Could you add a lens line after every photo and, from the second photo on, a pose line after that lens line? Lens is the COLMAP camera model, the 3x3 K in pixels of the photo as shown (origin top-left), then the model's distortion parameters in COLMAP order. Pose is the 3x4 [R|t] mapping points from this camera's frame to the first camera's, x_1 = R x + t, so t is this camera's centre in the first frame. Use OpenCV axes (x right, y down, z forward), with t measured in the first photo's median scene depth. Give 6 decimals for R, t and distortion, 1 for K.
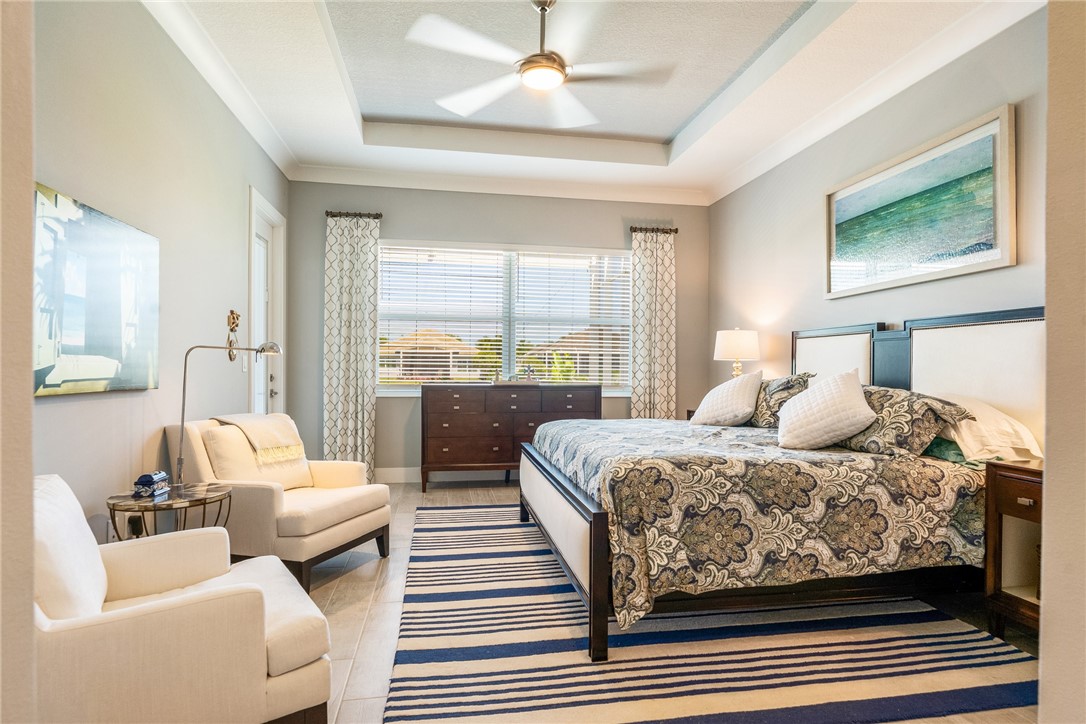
lens RADIAL K [[553.0, 0, 534.2], [0, 553.0, 365.9], [0, 0, 1]] dist [0.003792, 0.000460]
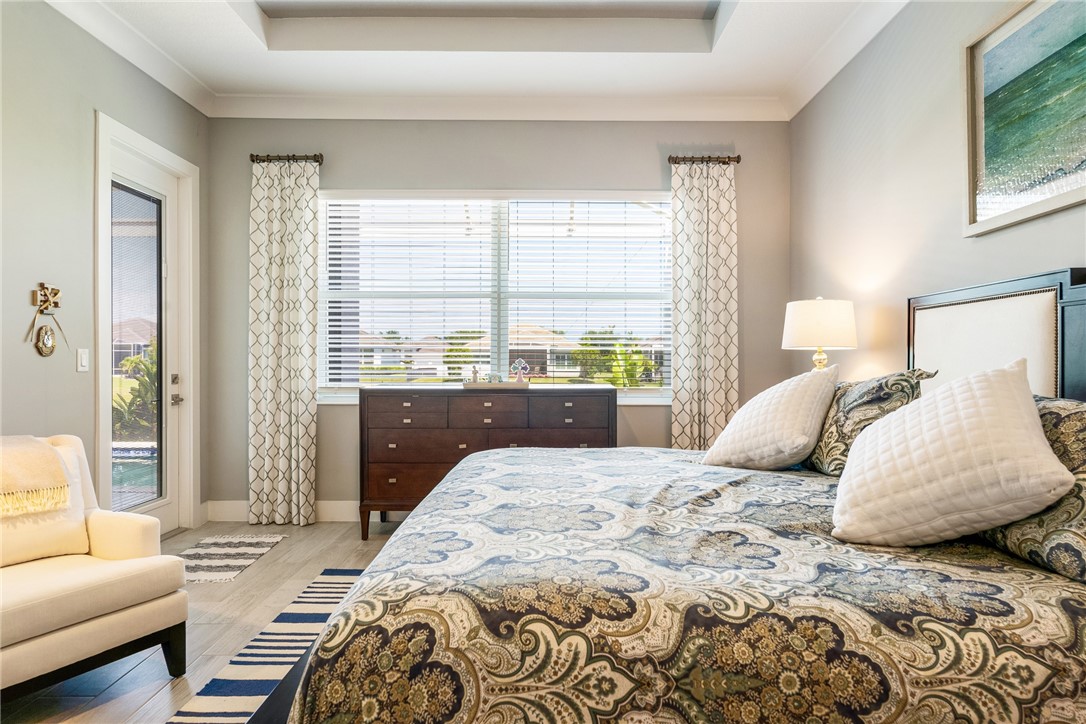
lens RADIAL K [[619.3, 0, 552.6], [0, 619.3, 362.9], [0, 0, 1]] dist [0.000551, 0.000784]
pose [[0.990725, -0.006074, -0.135746, 0.207378], [0.006239, 0.999980, 0.000787, 0.003447], [0.135738, -0.001627, 0.990743, 0.342418]]
